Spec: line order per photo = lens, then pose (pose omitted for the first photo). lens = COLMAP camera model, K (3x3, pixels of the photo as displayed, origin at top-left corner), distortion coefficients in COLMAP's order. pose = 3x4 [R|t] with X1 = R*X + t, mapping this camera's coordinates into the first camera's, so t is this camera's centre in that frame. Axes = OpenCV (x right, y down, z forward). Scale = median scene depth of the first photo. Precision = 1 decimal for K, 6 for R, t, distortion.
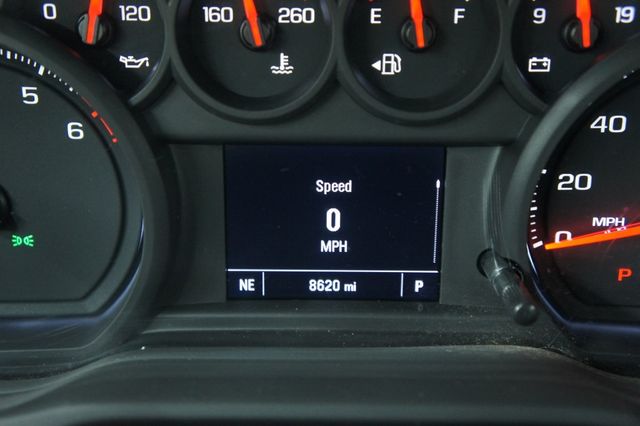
lens RADIAL K [[850.0, 0, 320.0], [0, 850.0, 213.0], [0, 0, 1]] dist [0.124754, 0.006886]
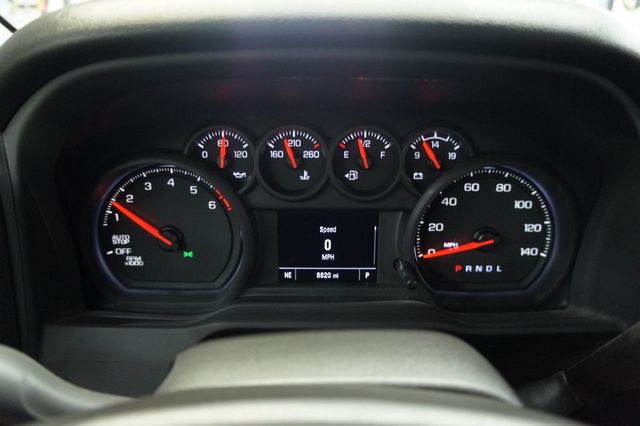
lens RADIAL K [[501.9, 0, 320.0], [0, 501.9, 213.0], [0, 0, 1]] dist [-0.178208, 0.131339]
pose [[0.999964, -0.003461, 0.007801, -0.014461], [0.003923, 0.998195, -0.059935, 0.003588], [-0.007579, 0.059963, 0.998172, -0.297285]]
